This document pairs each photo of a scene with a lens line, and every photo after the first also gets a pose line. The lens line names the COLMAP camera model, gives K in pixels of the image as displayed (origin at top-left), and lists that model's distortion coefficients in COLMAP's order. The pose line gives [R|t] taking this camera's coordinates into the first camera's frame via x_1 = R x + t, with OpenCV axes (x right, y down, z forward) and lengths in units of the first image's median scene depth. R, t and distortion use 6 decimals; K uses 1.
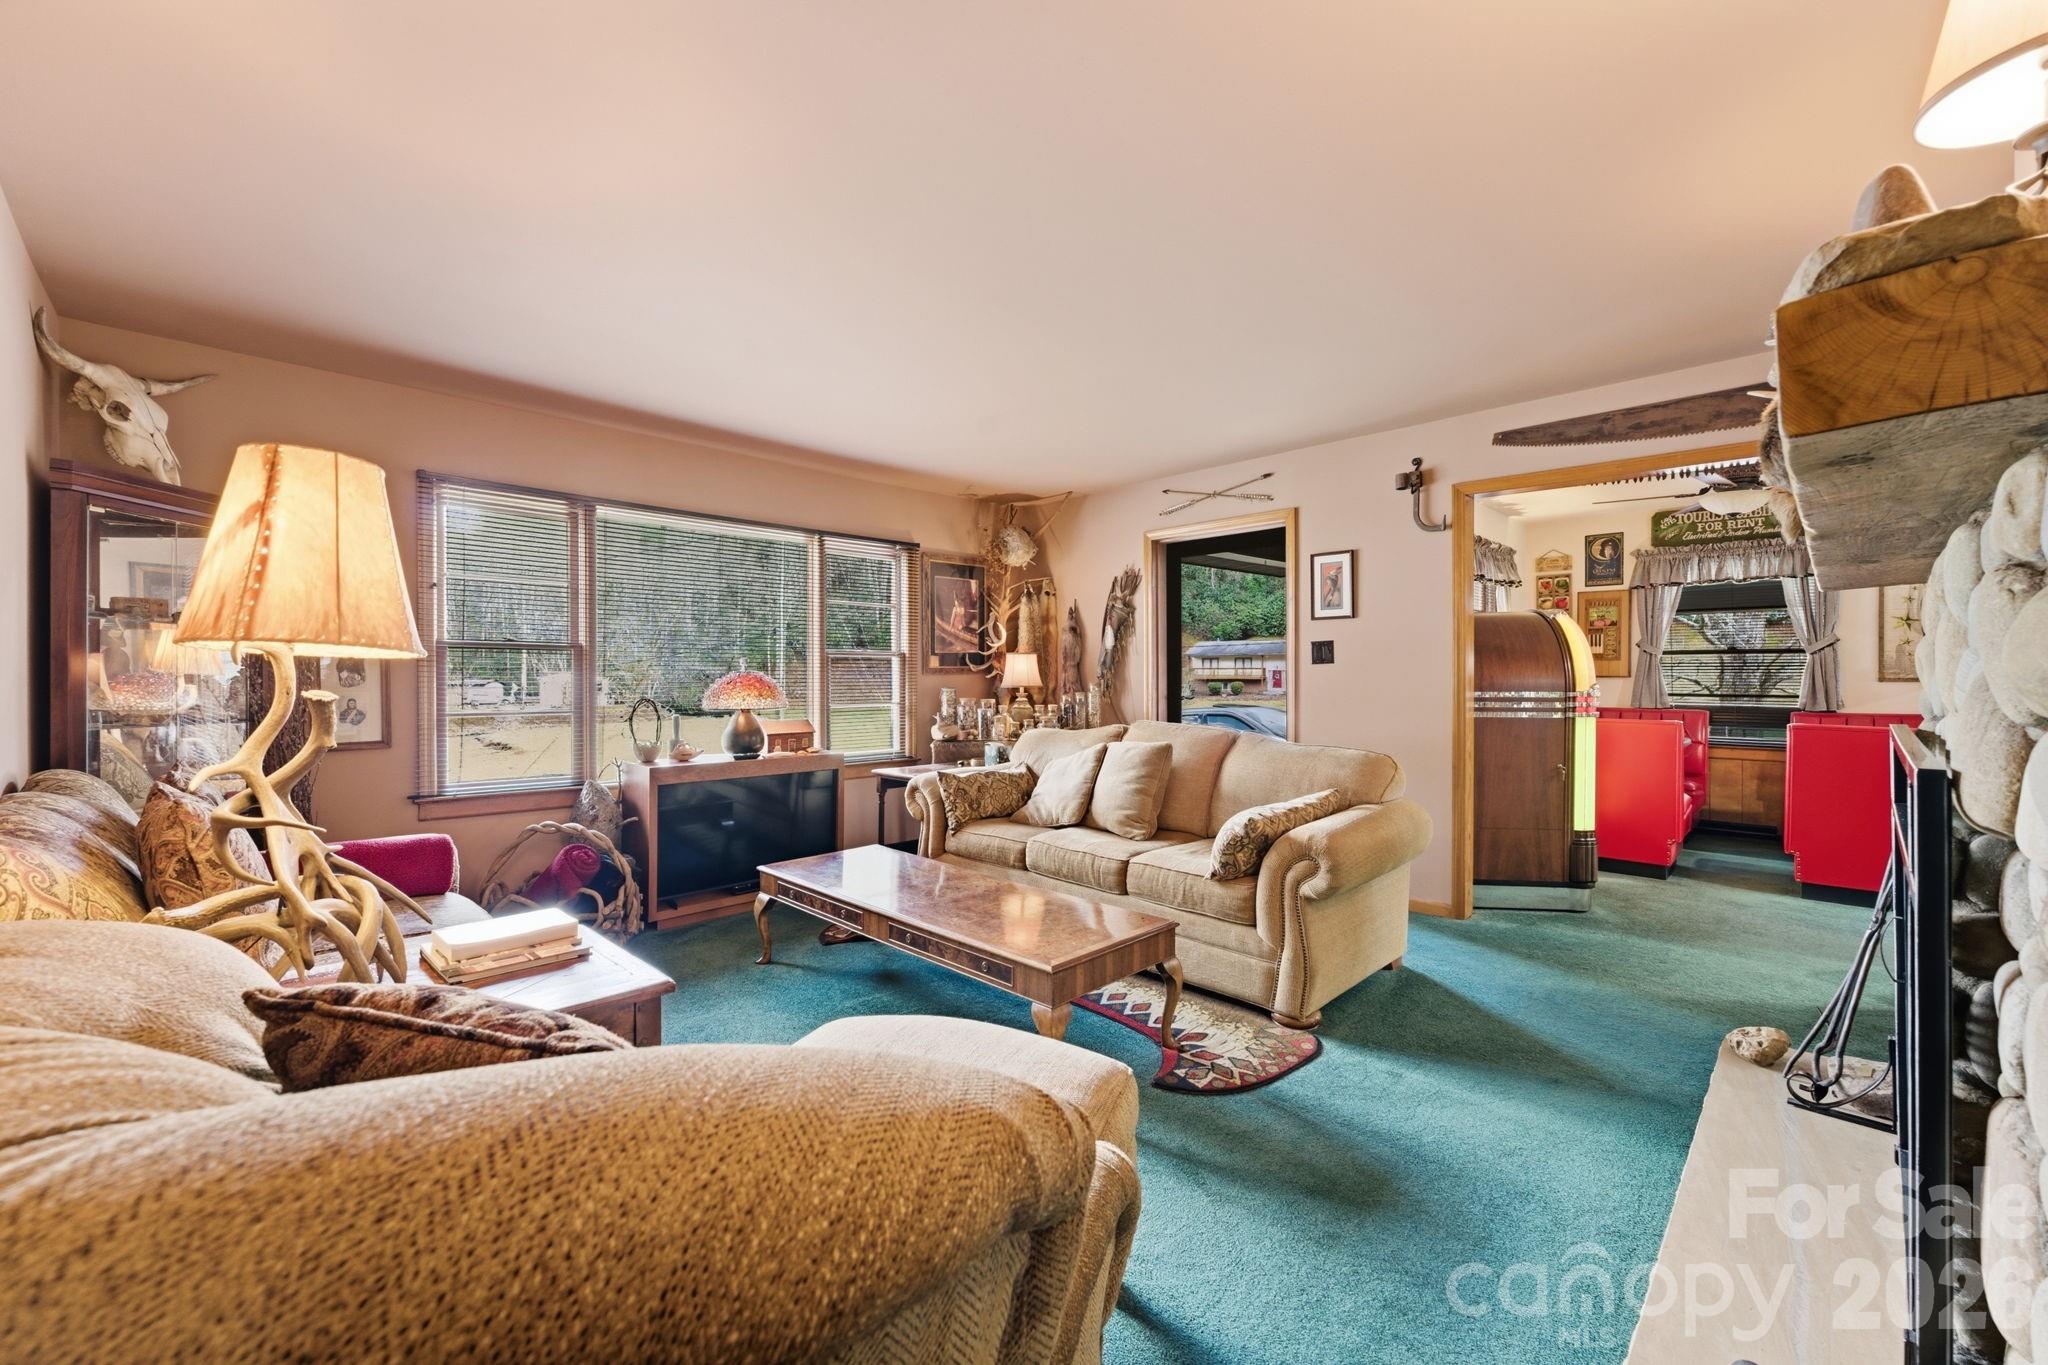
lens RADIAL K [[831.2, 0, 1024.9], [0, 831.2, 672.4], [0, 0, 1]] dist [-0.003975, 0.001011]
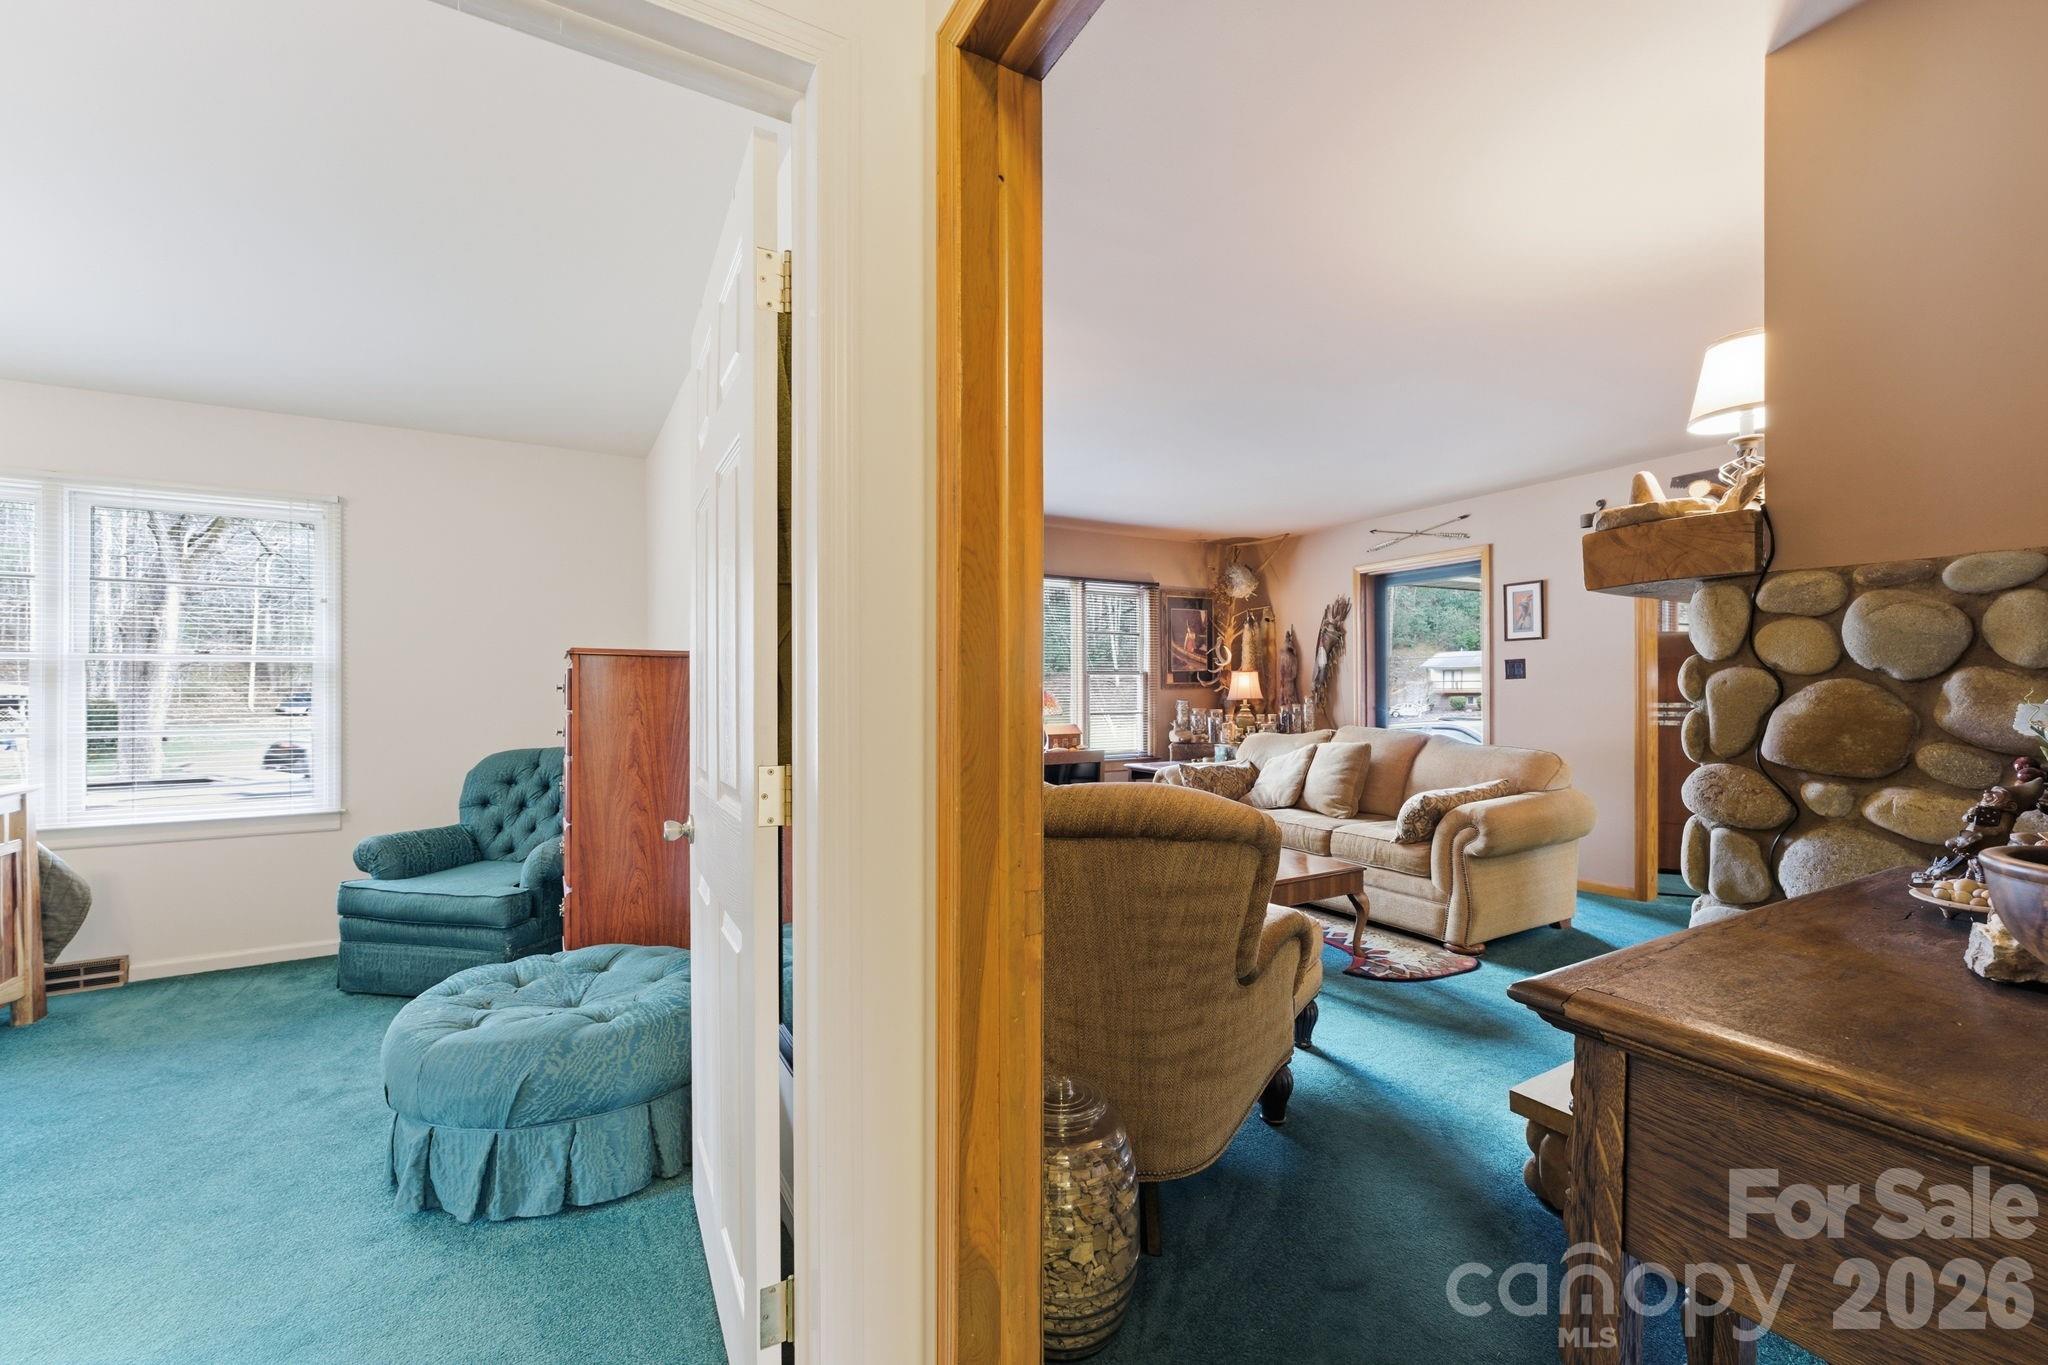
lens RADIAL K [[831.2, 0, 1019.7], [0, 831.2, 691.7], [0, 0, 1]] dist [-0.003975, 0.001011]
pose [[0.965605, -0.002502, -0.260001, -0.008005], [0.003991, 0.999979, 0.005197, -0.001463], [0.259983, -0.006056, 0.965594, -0.323936]]
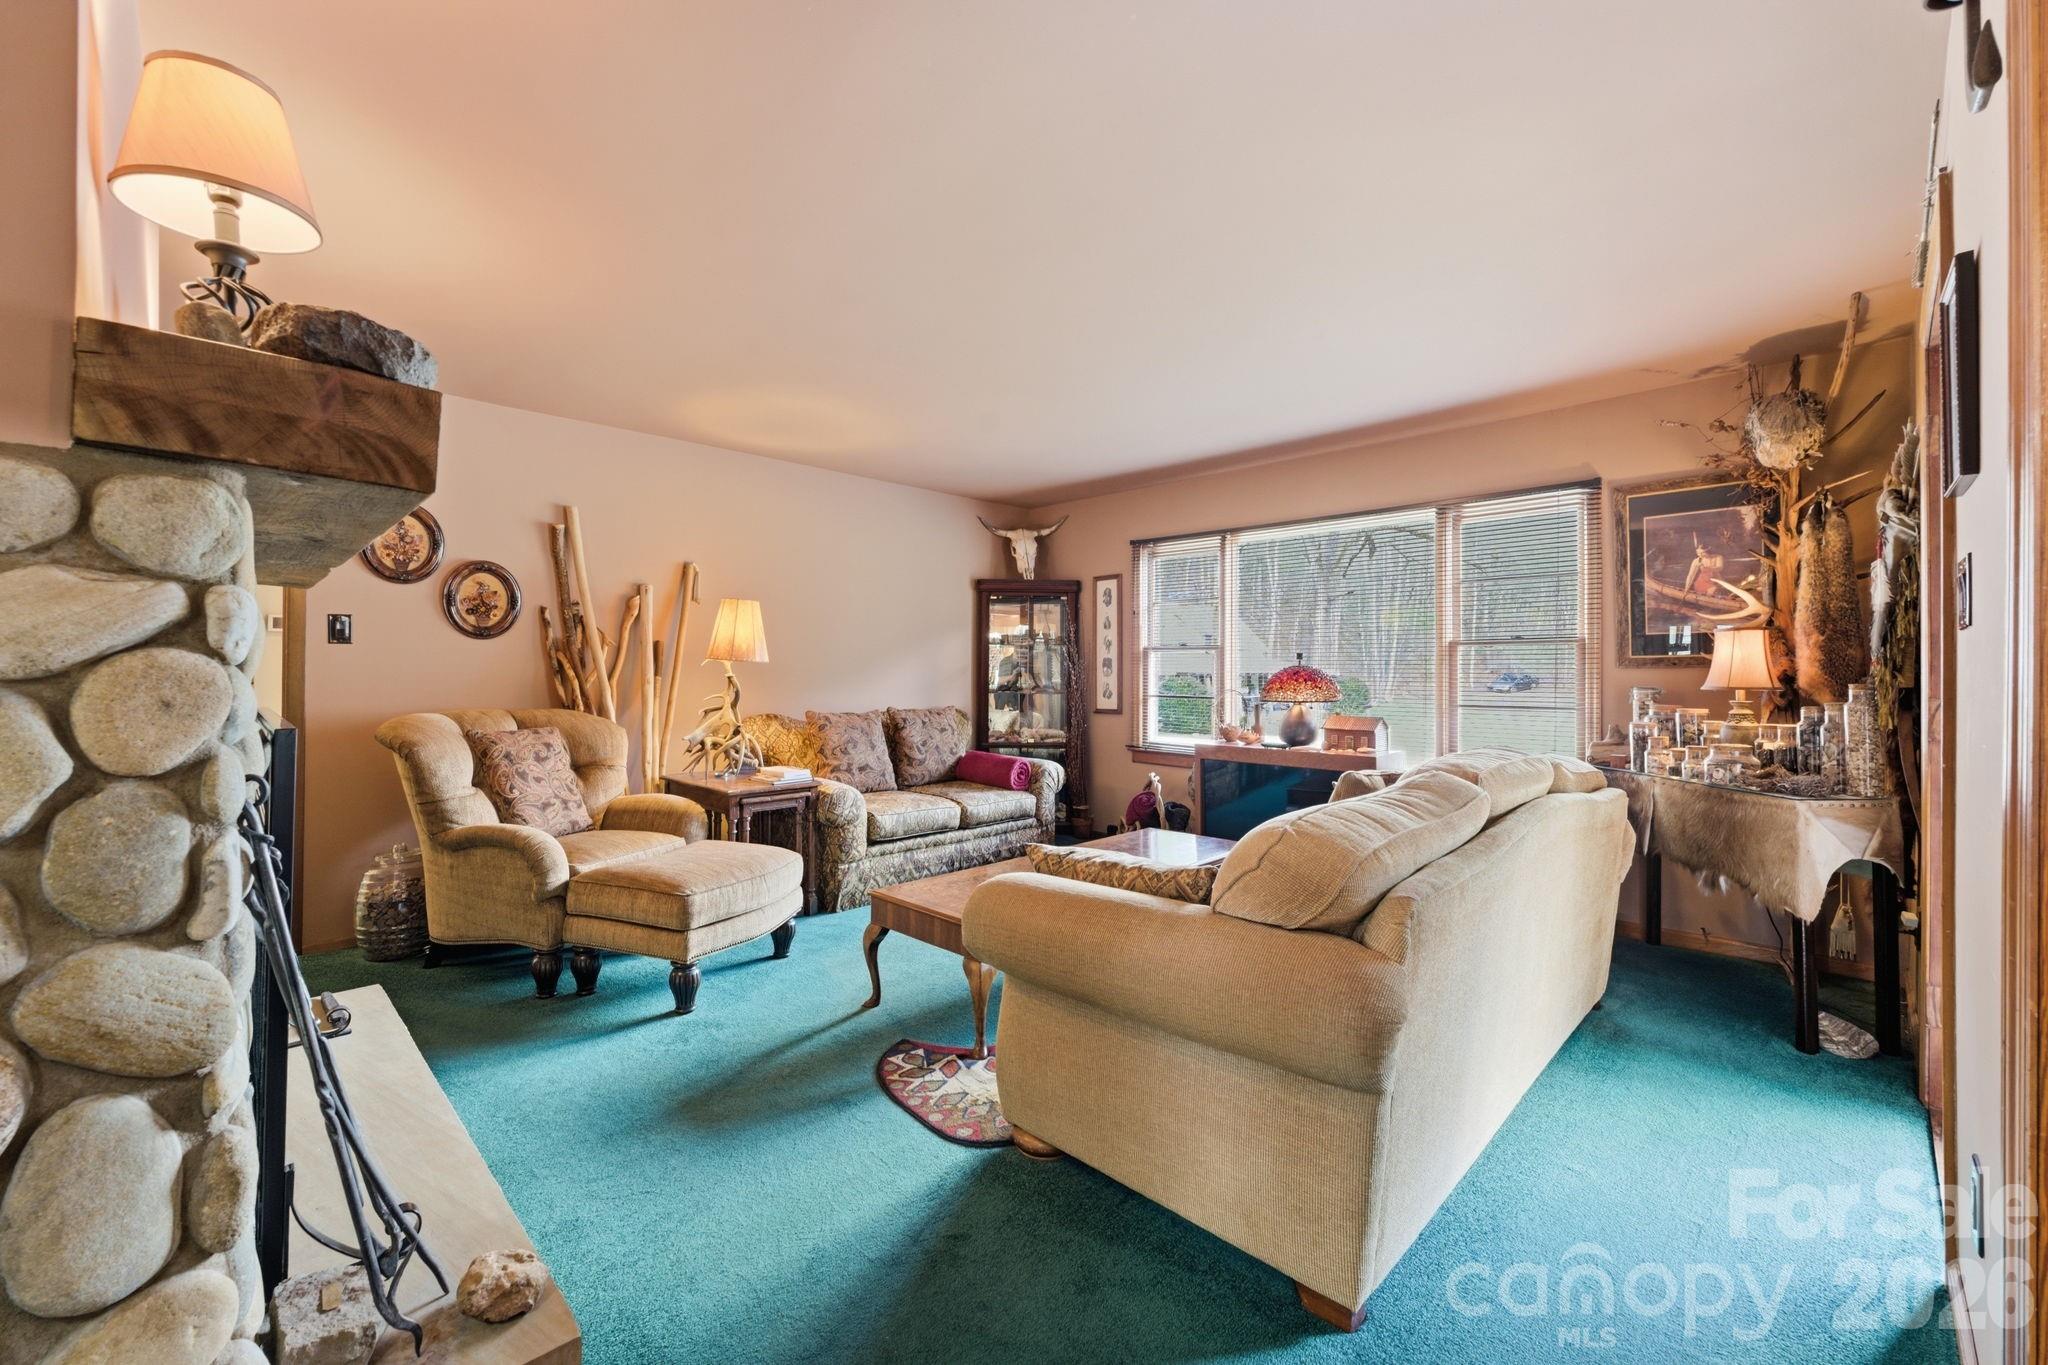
lens RADIAL K [[831.2, 0, 1025.8], [0, 831.2, 673.6], [0, 0, 1]] dist [-0.003975, 0.001011]
pose [[-0.017617, 0.001765, -0.999843, 0.748892], [0.003398, 0.999993, 0.001705, 0.006076], [0.999839, -0.003367, -0.017623, 0.709768]]
